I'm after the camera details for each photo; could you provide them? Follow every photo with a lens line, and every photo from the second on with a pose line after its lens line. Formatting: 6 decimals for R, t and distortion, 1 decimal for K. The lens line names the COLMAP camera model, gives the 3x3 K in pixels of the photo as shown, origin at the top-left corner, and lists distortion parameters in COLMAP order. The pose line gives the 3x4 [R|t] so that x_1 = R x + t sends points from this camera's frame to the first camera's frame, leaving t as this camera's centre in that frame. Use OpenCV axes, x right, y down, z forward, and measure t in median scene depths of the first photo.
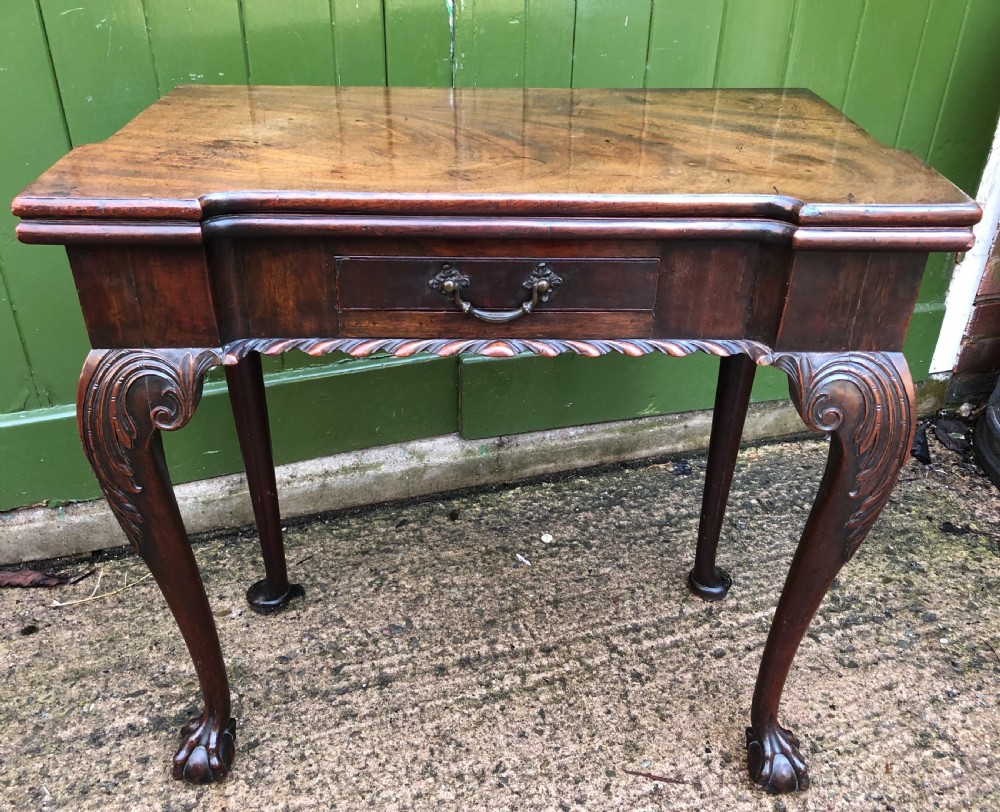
lens RADIAL K [[935.8, 0, 492.1], [0, 935.8, 416.9], [0, 0, 1]] dist [-0.000586, 0.000000]
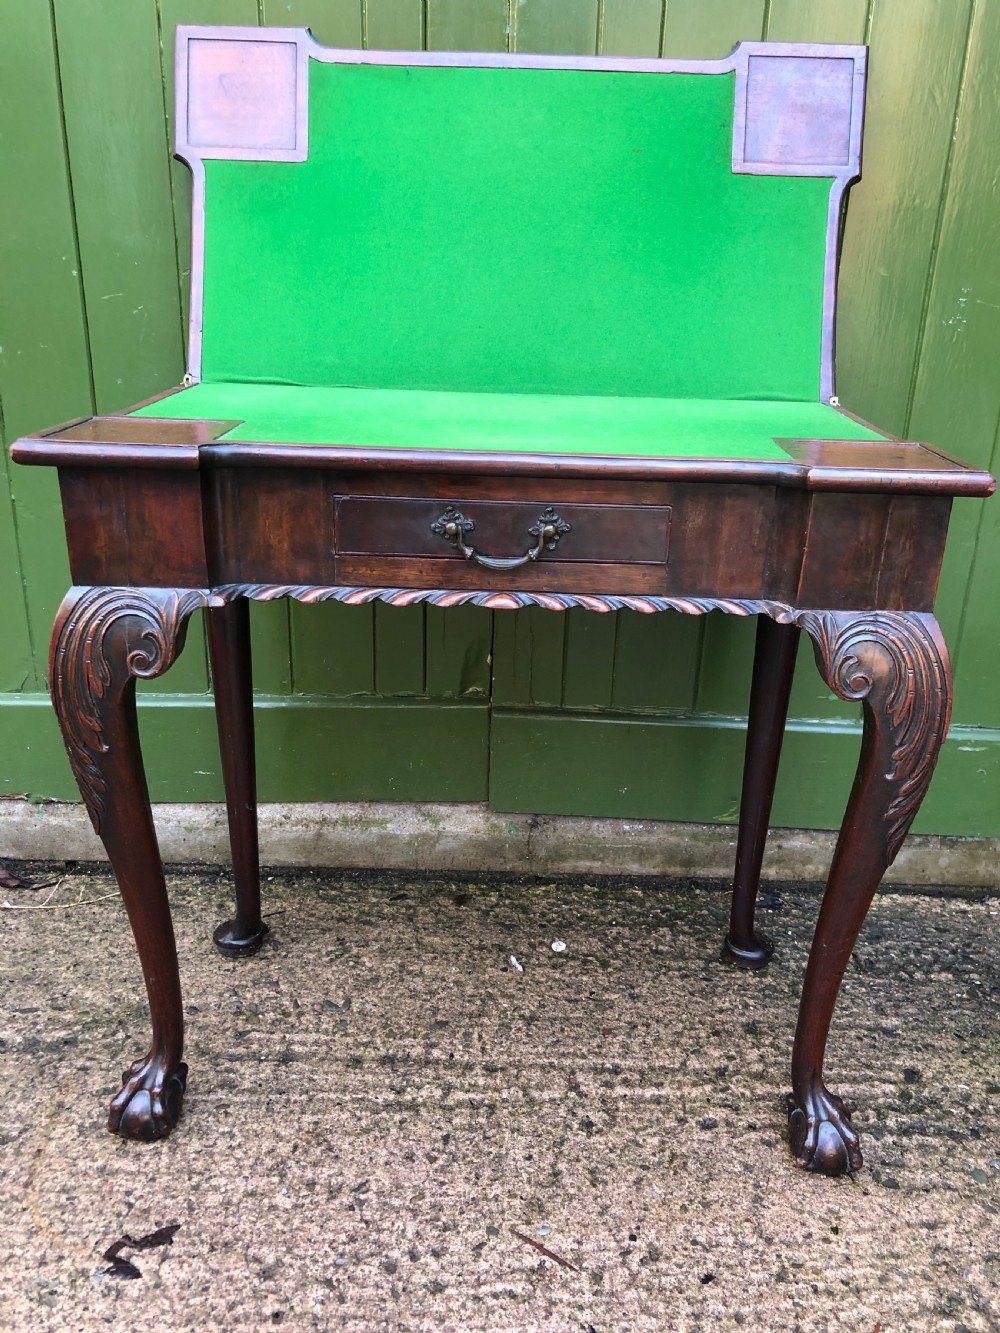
lens RADIAL K [[1096.9, 0, 510.0], [0, 1096.9, 658.2], [0, 0, 1]] dist [-0.010971, 0.023146]
pose [[0.955071, 0.118844, -0.271506, 0.279433], [-0.170233, 0.969867, -0.174293, 0.069471], [0.242611, 0.212681, 0.946523, 0.050256]]
